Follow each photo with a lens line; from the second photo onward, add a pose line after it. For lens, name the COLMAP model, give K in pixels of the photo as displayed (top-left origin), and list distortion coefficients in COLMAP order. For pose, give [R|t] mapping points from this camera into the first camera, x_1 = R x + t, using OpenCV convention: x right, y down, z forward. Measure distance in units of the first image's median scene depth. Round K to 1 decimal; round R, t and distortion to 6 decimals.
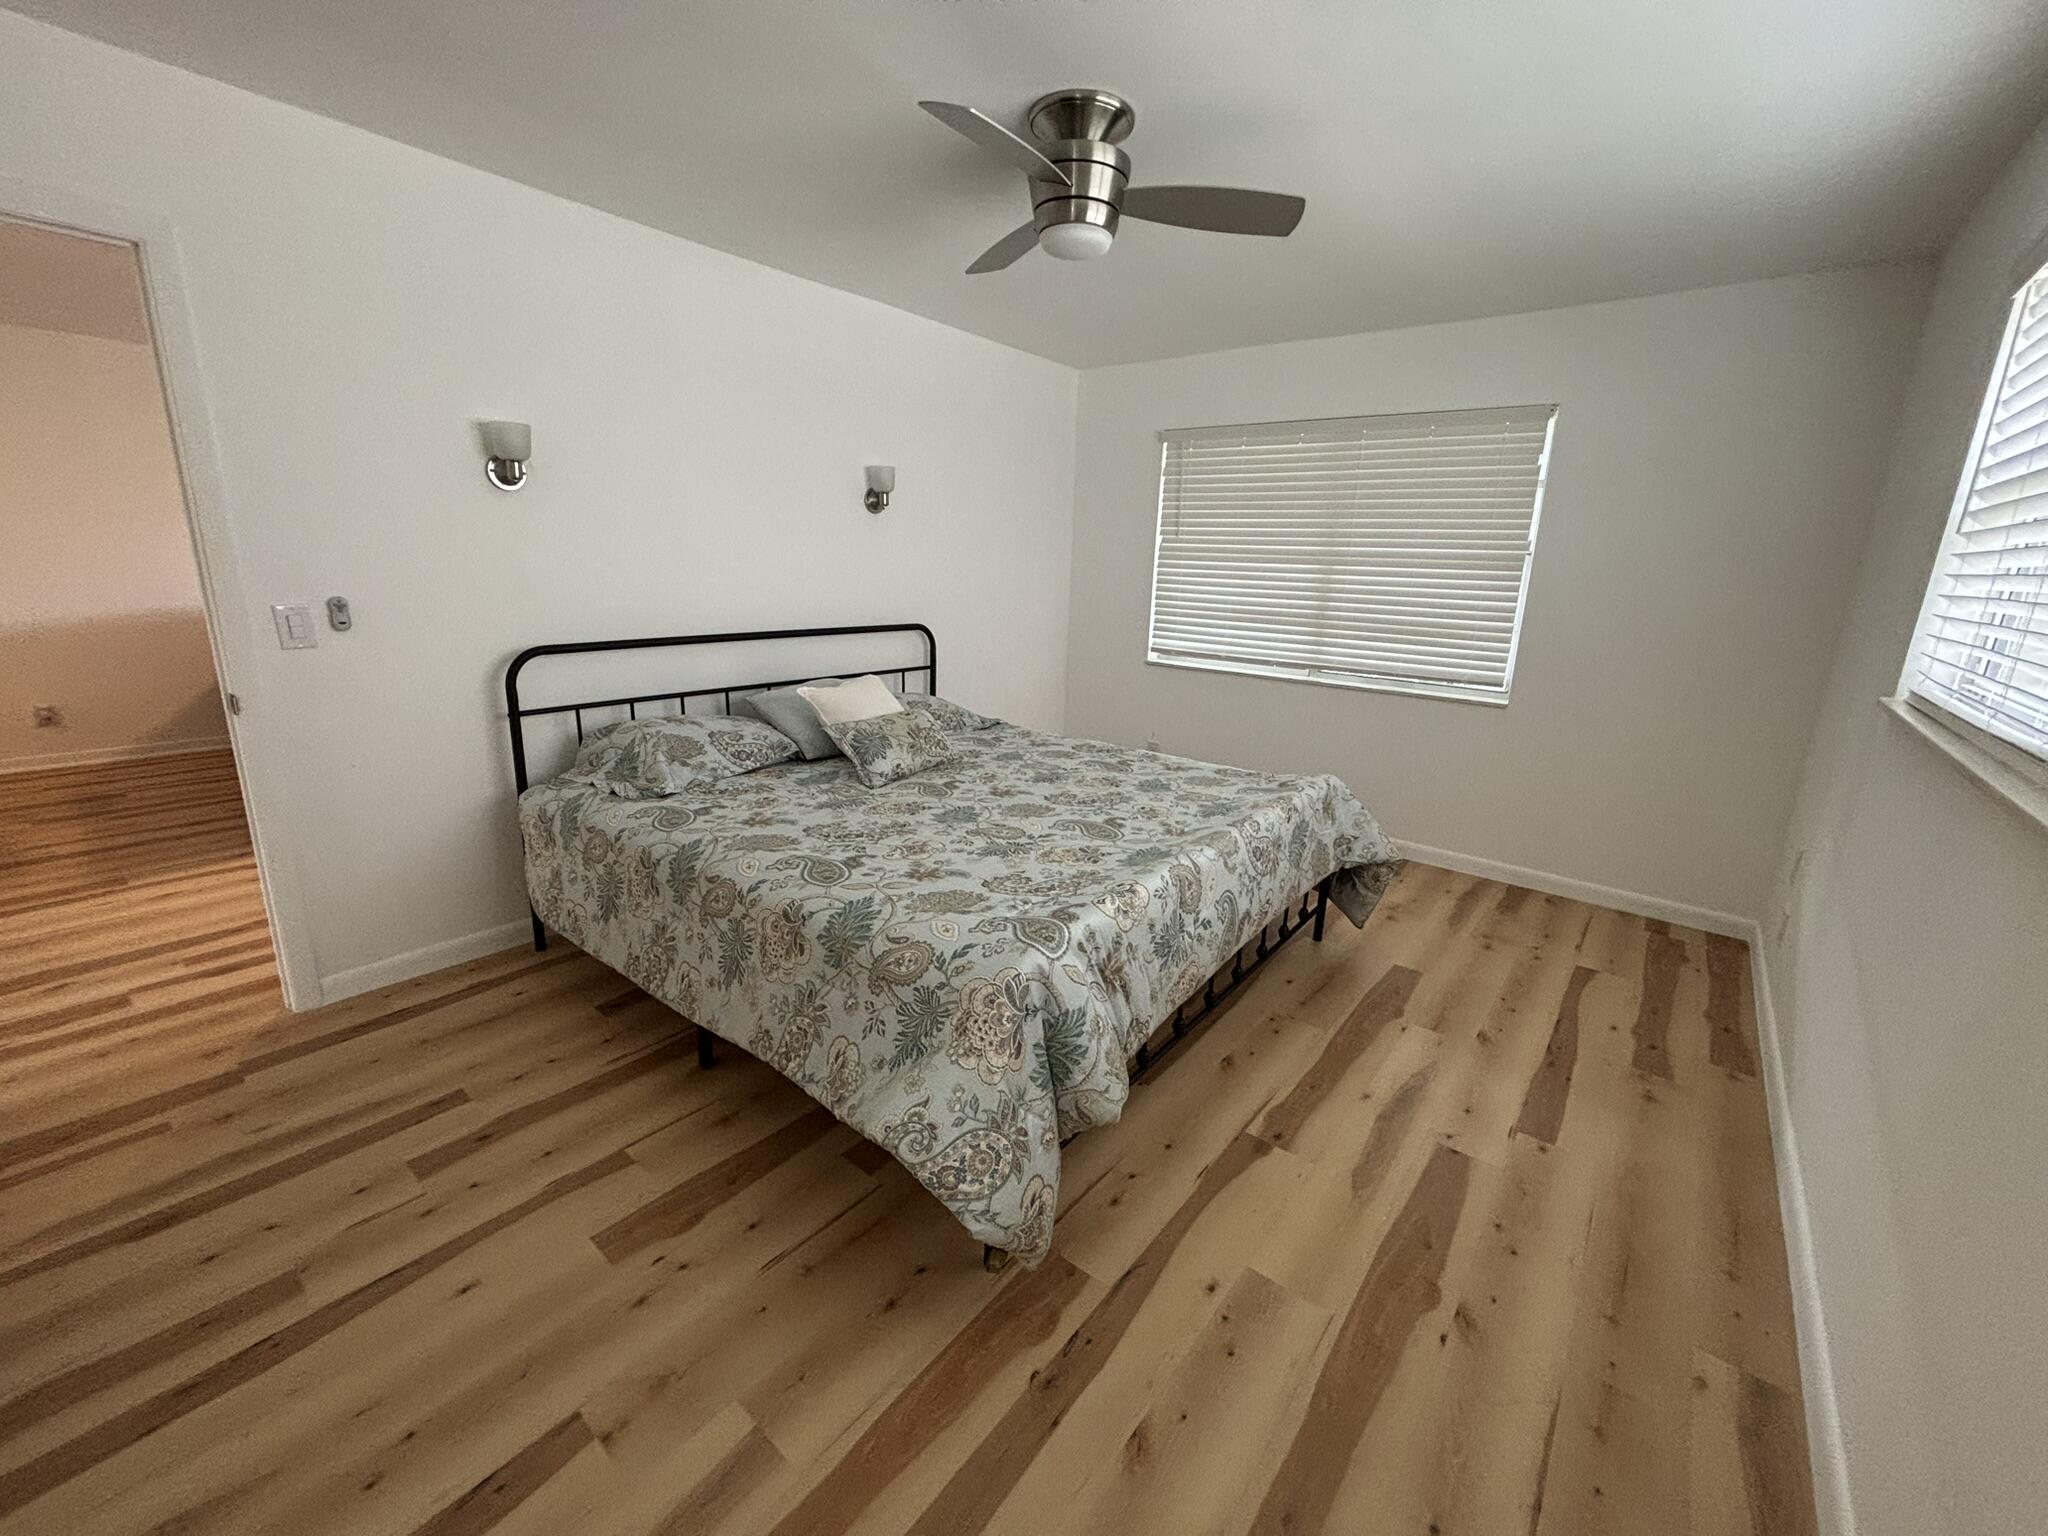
lens RADIAL K [[824.3, 0, 1020.7], [0, 824.3, 764.4], [0, 0, 1]] dist [-0.004443, -0.000071]
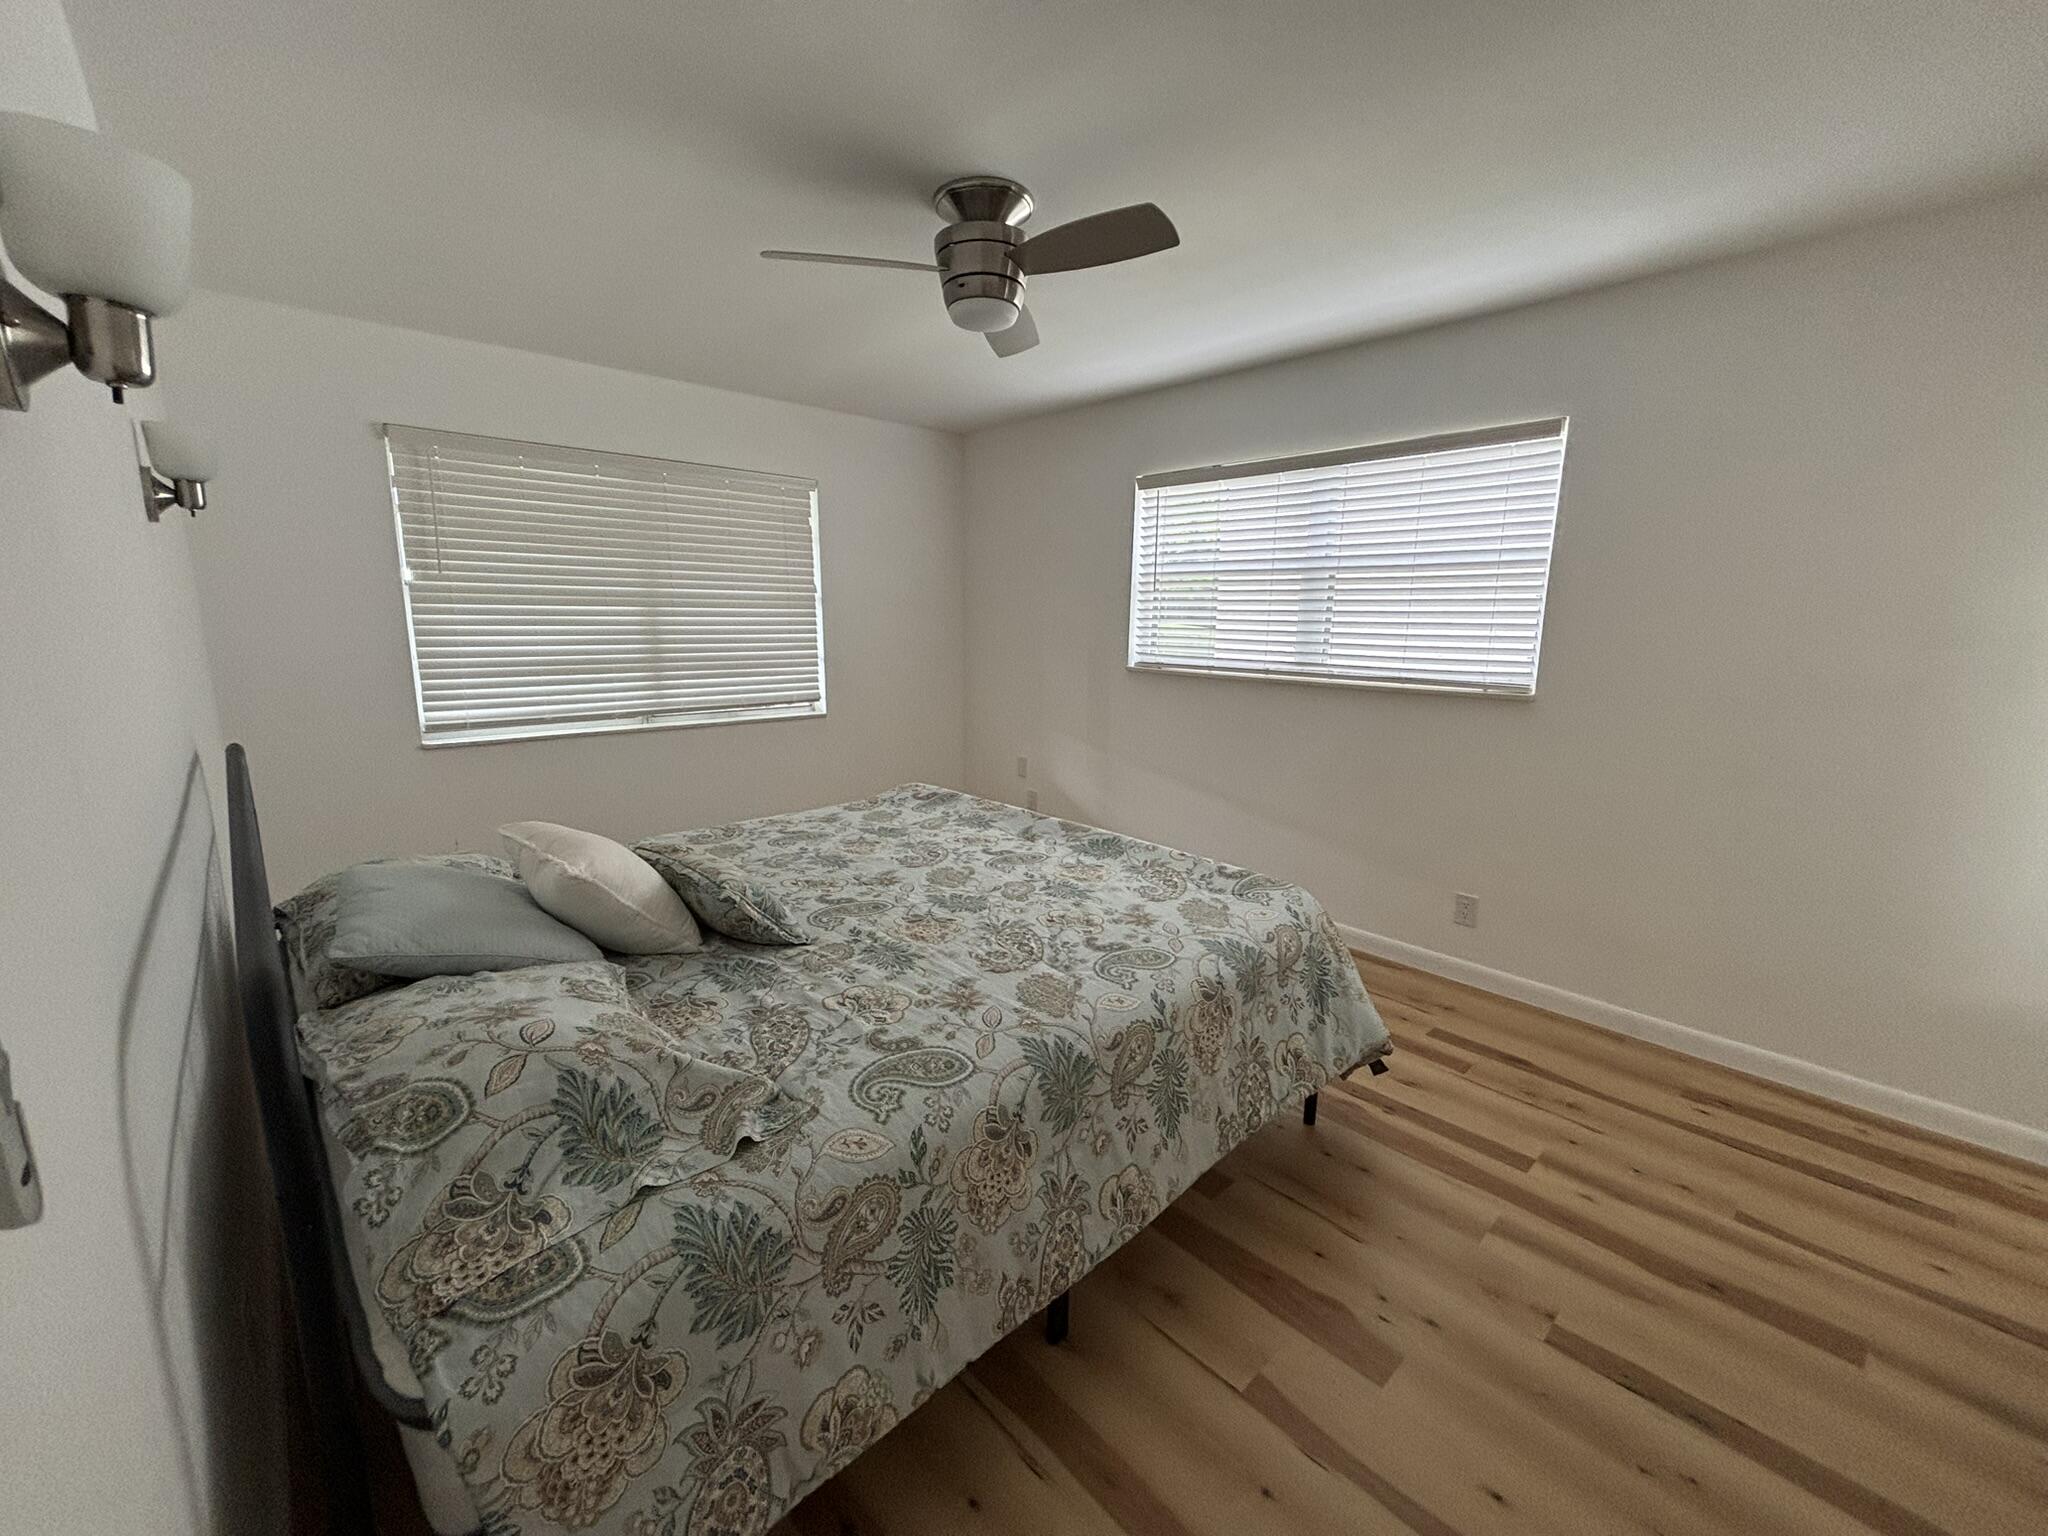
lens RADIAL K [[824.3, 0, 1018.5], [0, 824.3, 768.3], [0, 0, 1]] dist [-0.004443, -0.000071]
pose [[0.138034, -0.213184, 0.967212, -0.832382], [0.234371, 0.955855, 0.177233, -0.203039], [-0.962298, 0.202222, 0.181904, 0.694620]]
